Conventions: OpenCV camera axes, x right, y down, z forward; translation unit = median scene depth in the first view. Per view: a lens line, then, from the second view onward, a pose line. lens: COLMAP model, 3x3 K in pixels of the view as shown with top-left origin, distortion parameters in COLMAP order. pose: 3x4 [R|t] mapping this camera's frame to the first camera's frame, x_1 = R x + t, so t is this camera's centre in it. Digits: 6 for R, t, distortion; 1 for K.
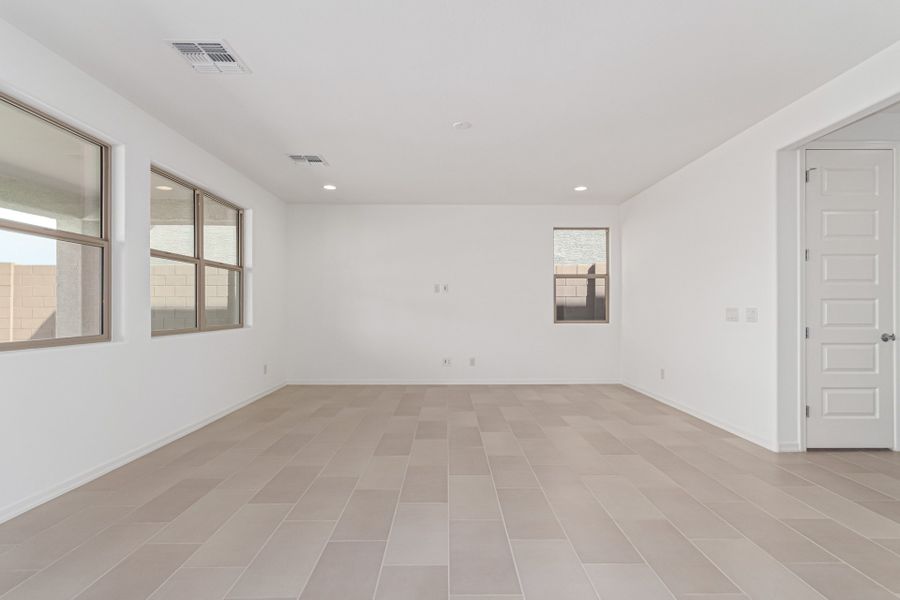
lens RADIAL K [[417.3, 0, 450.4], [0, 417.3, 304.7], [0, 0, 1]] dist [0.006399, 0.000639]
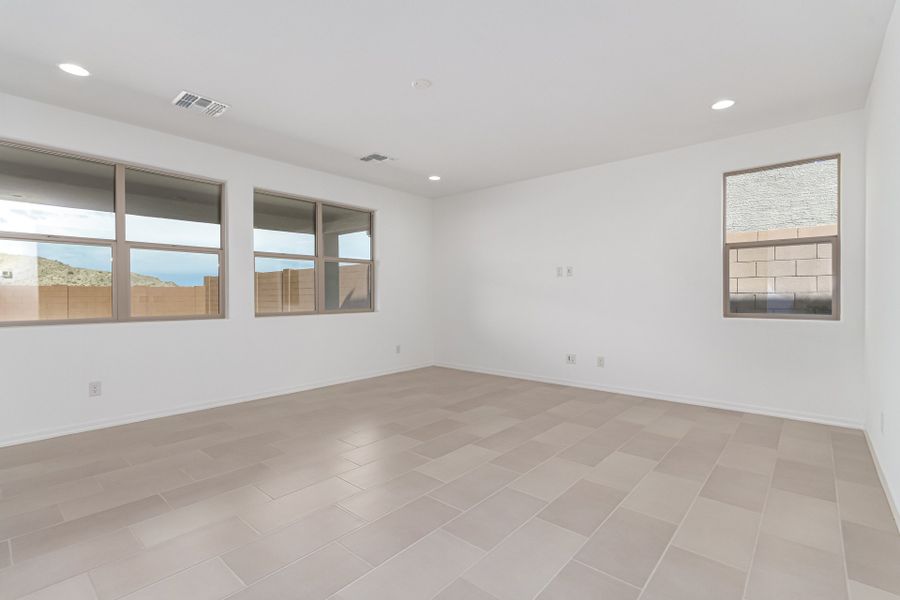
lens RADIAL K [[417.3, 0, 457.6], [0, 417.3, 296.0], [0, 0, 1]] dist [0.006399, 0.000639]
pose [[0.756980, -0.000835, -0.653438, 0.442268], [0.006762, 0.999956, 0.006555, 0.003928], [0.653404, -0.009381, 0.756952, 0.266097]]
